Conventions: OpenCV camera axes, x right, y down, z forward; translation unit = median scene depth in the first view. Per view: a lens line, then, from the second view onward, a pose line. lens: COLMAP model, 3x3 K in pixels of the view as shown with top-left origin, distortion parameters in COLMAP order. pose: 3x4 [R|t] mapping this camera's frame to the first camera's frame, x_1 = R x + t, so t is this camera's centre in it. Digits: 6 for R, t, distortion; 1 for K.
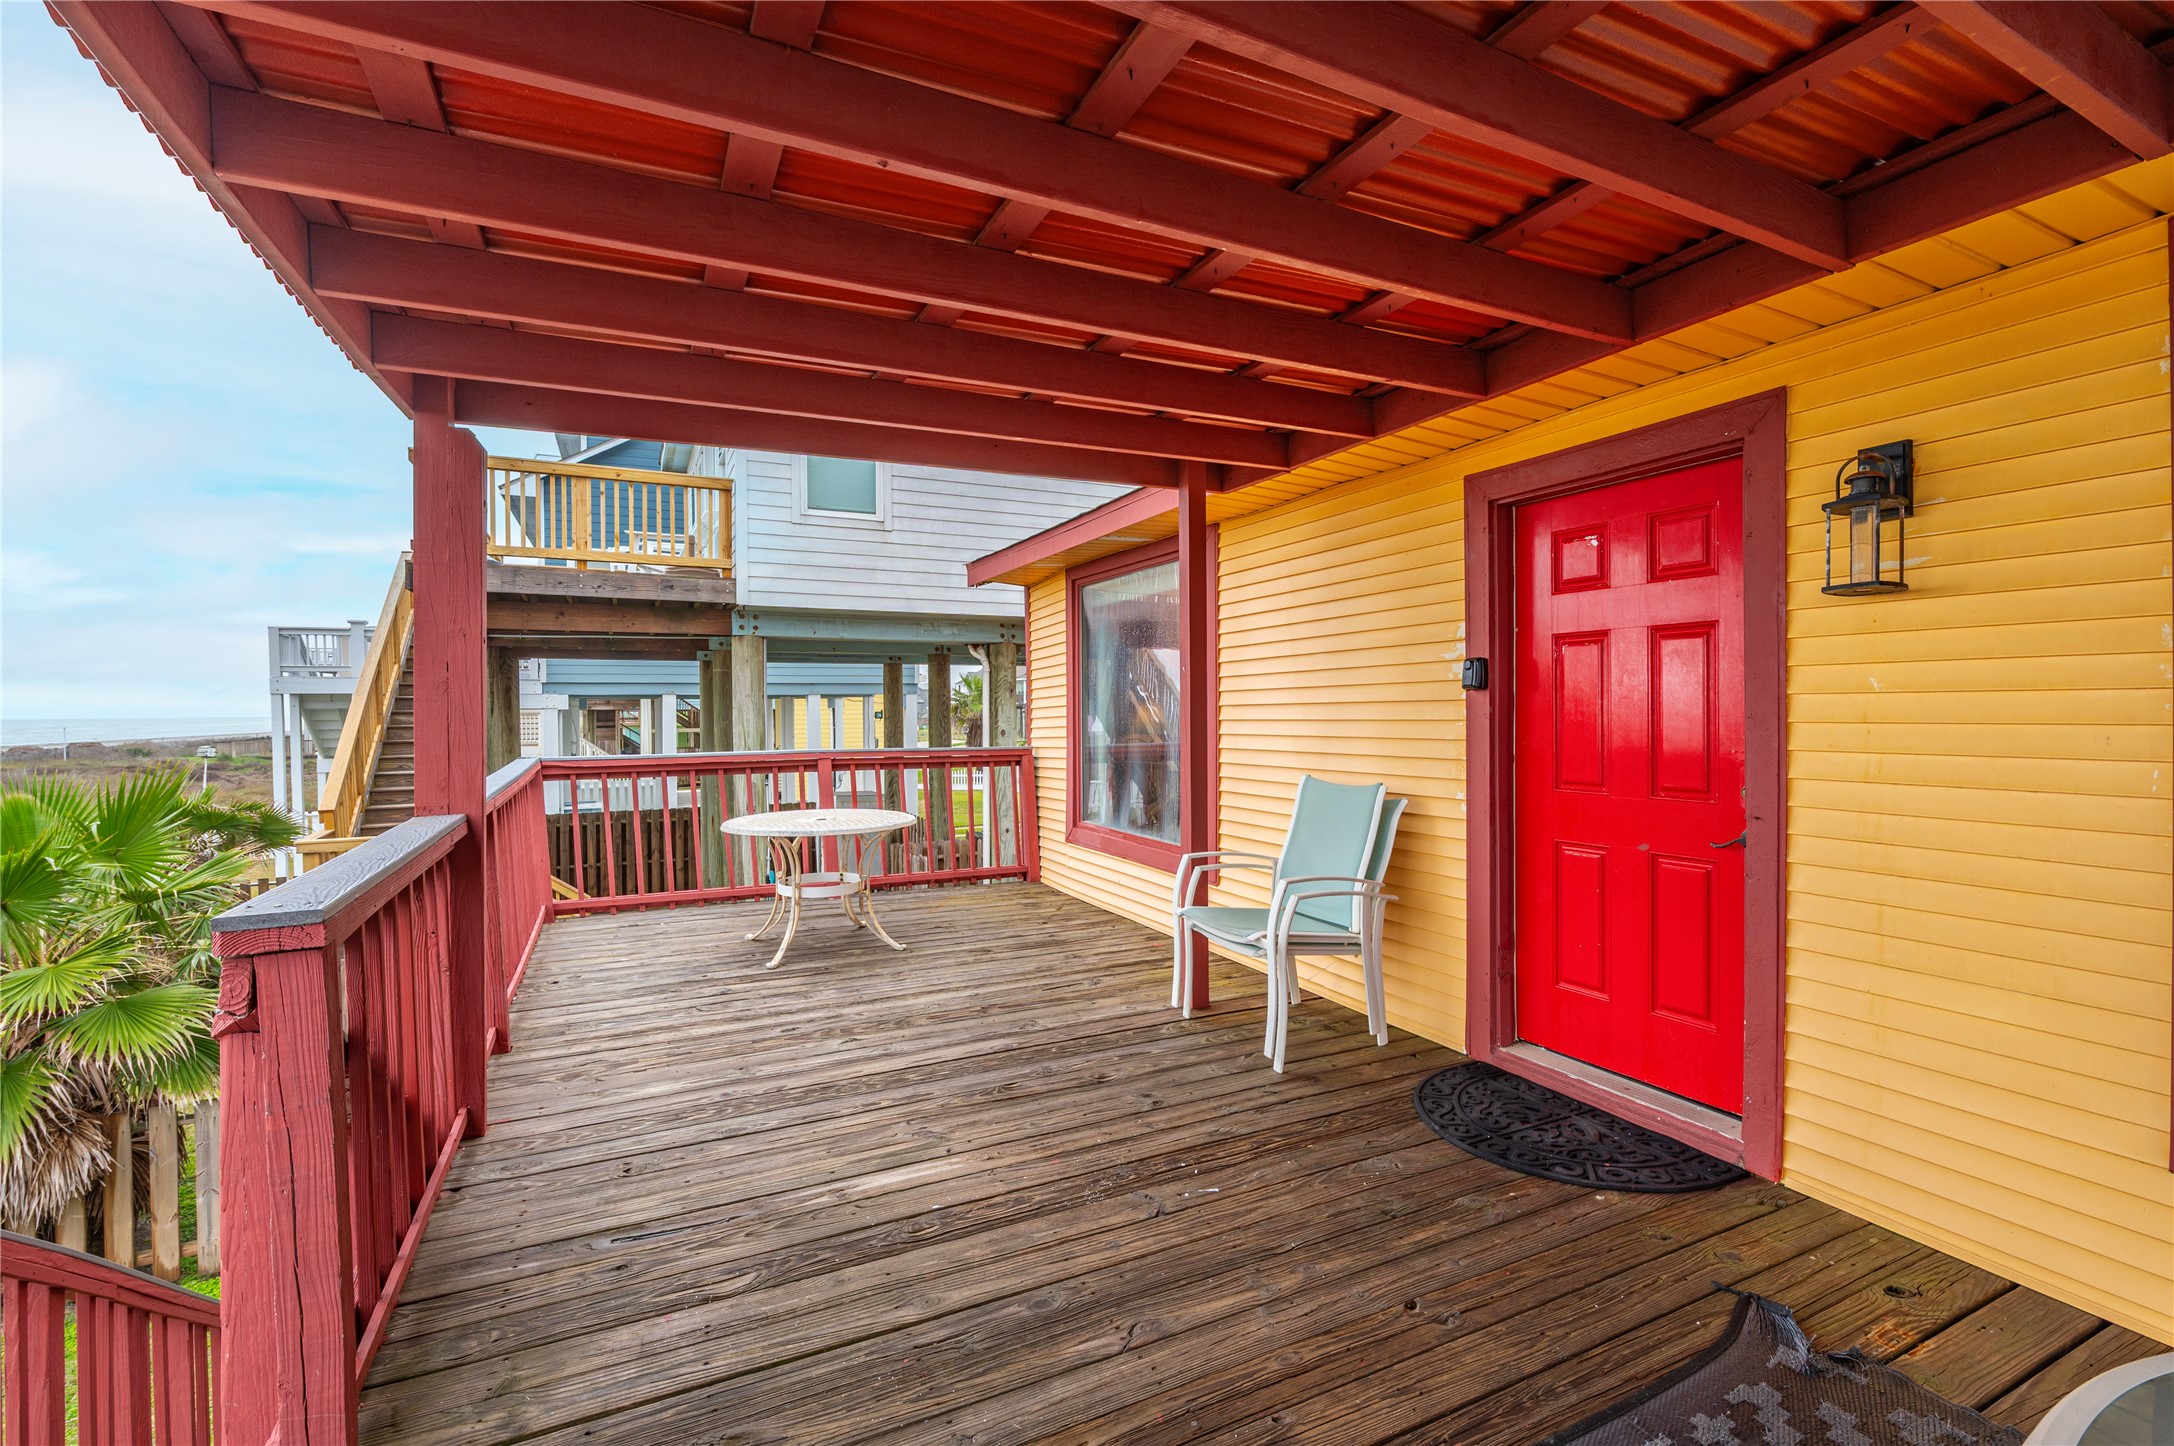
lens RADIAL K [[969.6, 0, 1077.0], [0, 969.6, 725.8], [0, 0, 1]] dist [-0.001545, -0.000220]
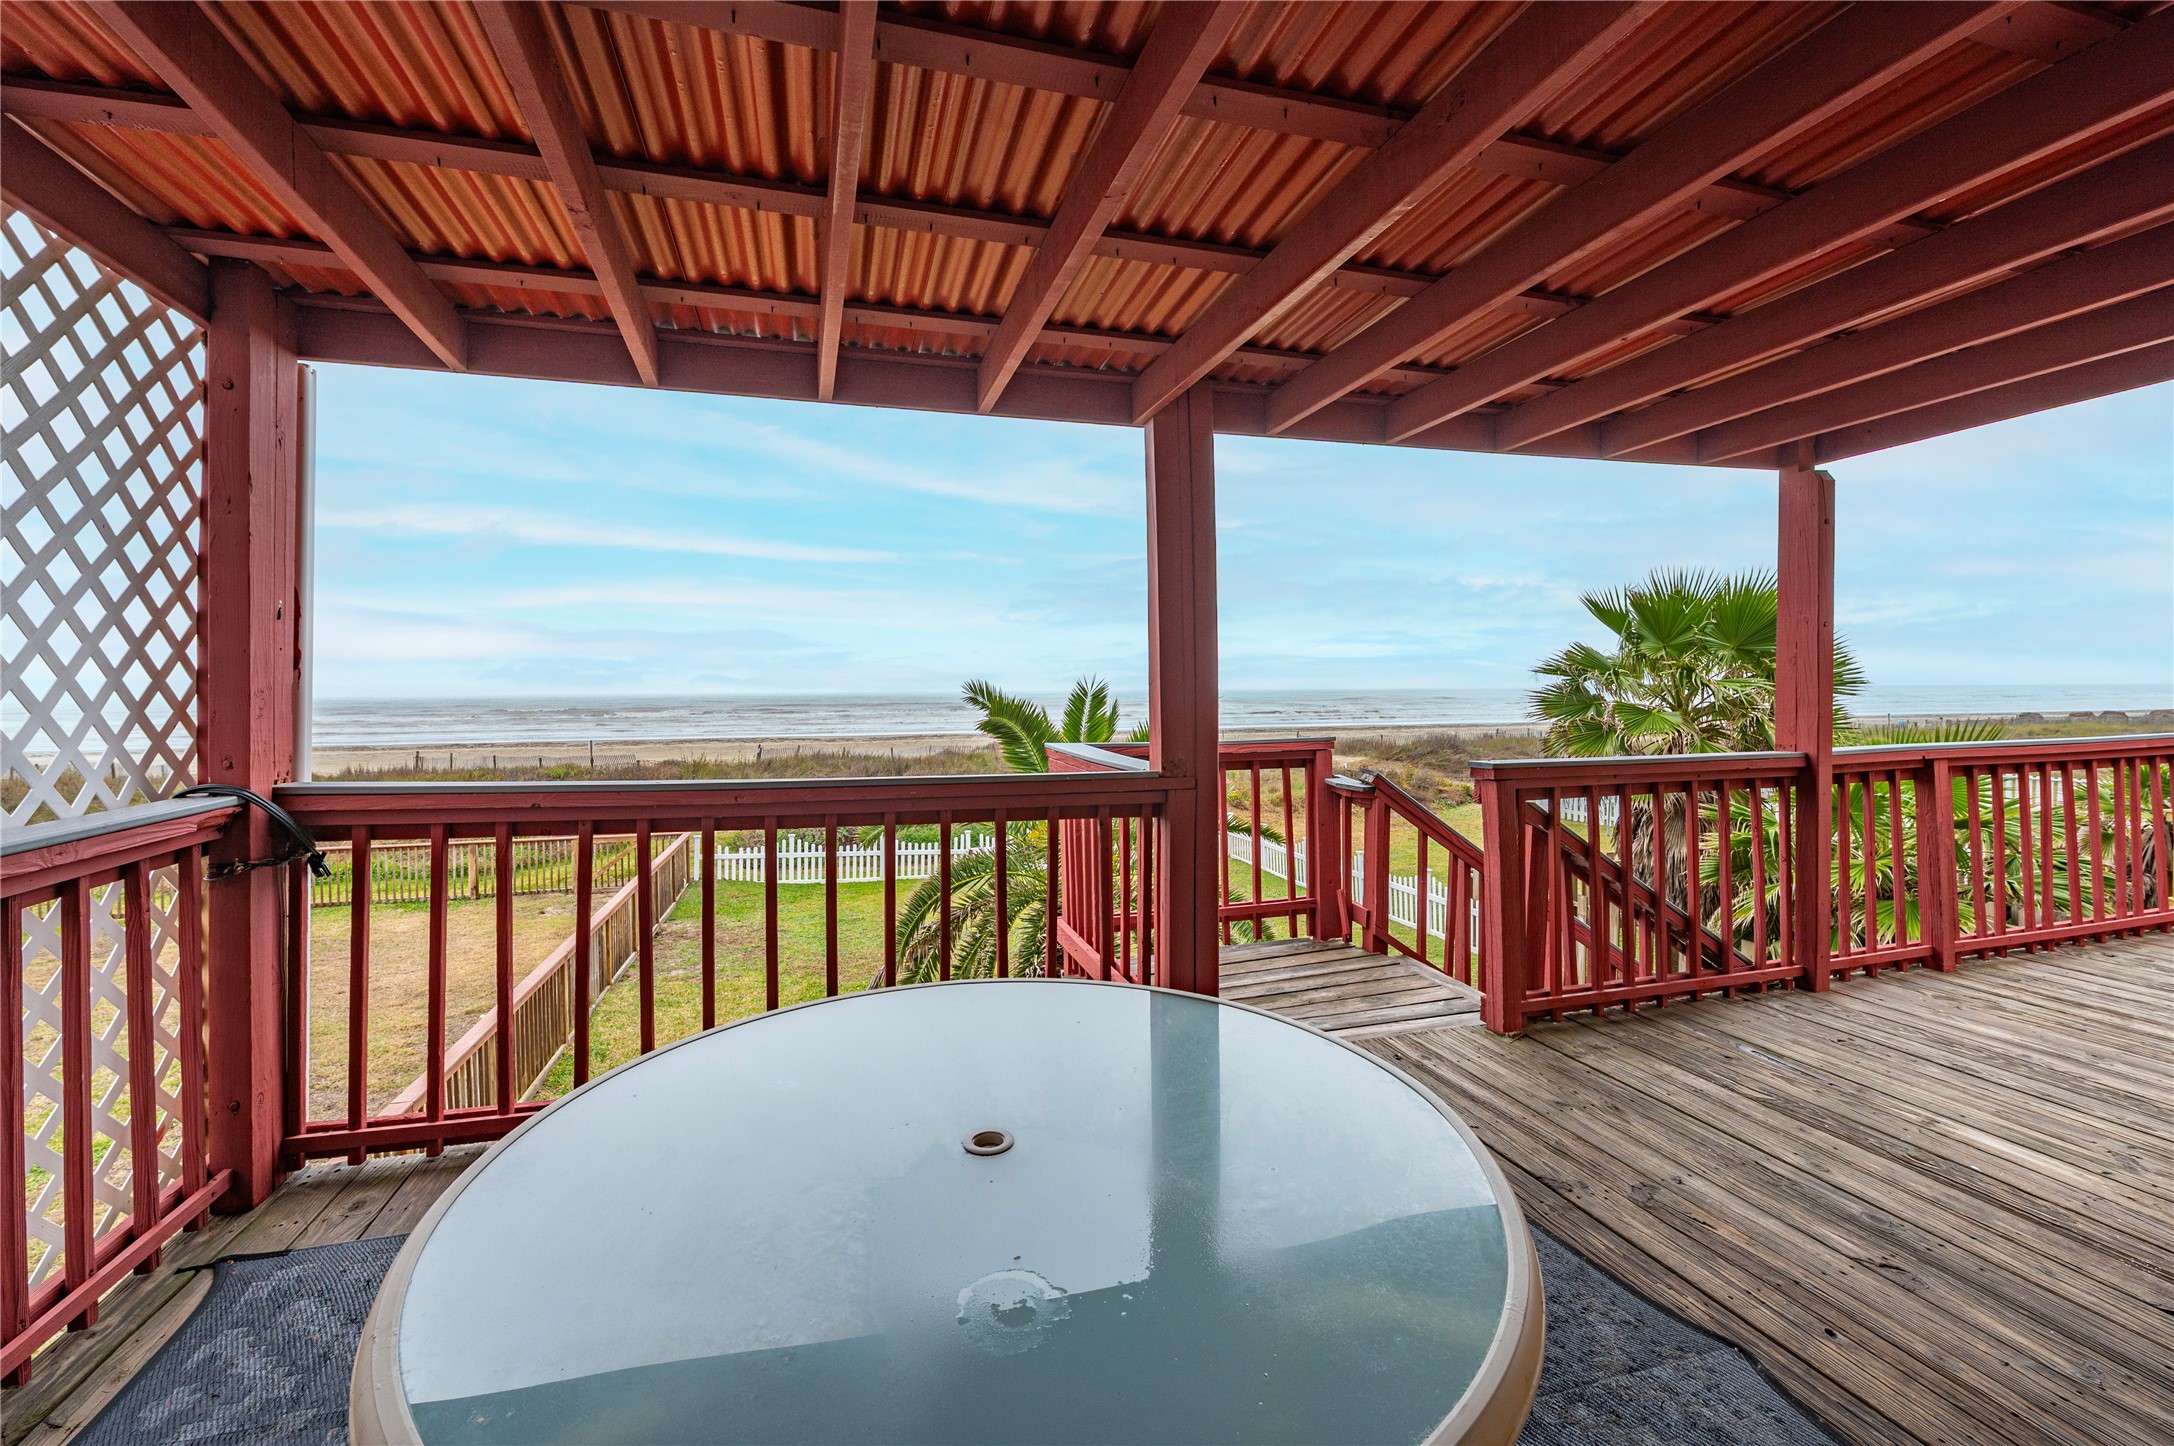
lens RADIAL K [[890.5, 0, 1085.9], [0, 890.5, 707.9], [0, 0, 1]] dist [0.000461, -0.005066]
pose [[-0.177892, 0.024783, -0.983738, 0.915447], [-0.011696, 0.999559, 0.027297, 0.003406], [0.983980, 0.016361, -0.177524, 0.244573]]
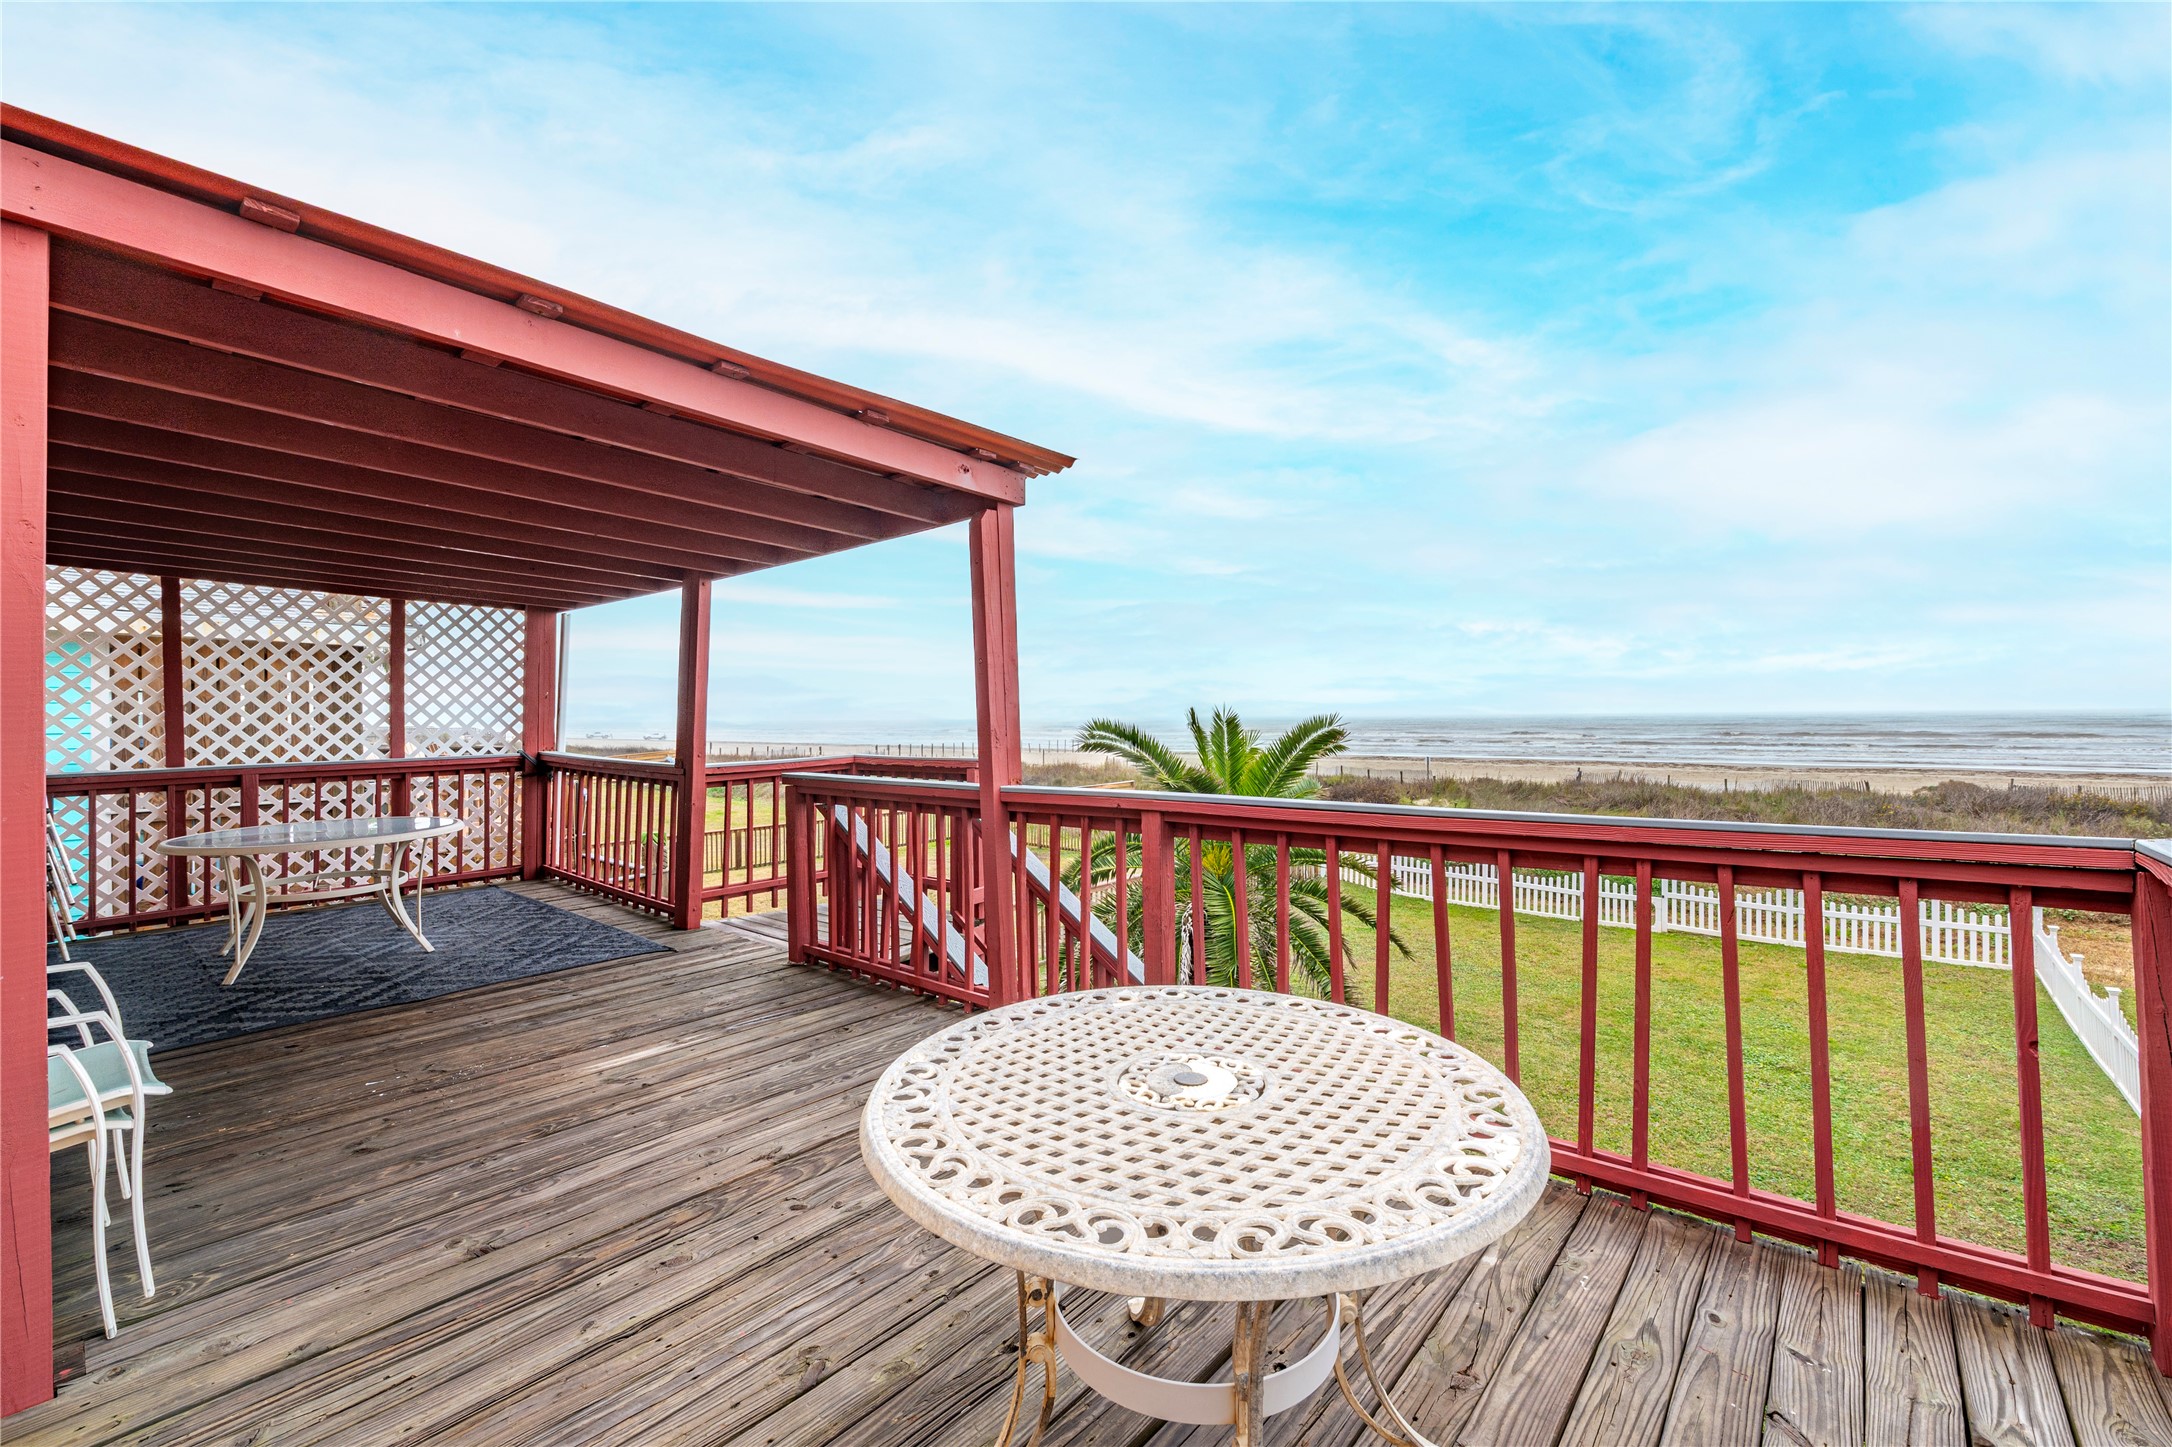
lens RADIAL K [[889.6, 0, 1084.9], [0, 889.6, 708.4], [0, 0, 1]] dist [0.000461, -0.005066]
pose [[-0.908201, 0.006038, -0.418491, -0.251051], [0.001845, 0.999944, 0.010424, -0.046260], [0.418530, 0.008695, -0.908161, 2.590018]]
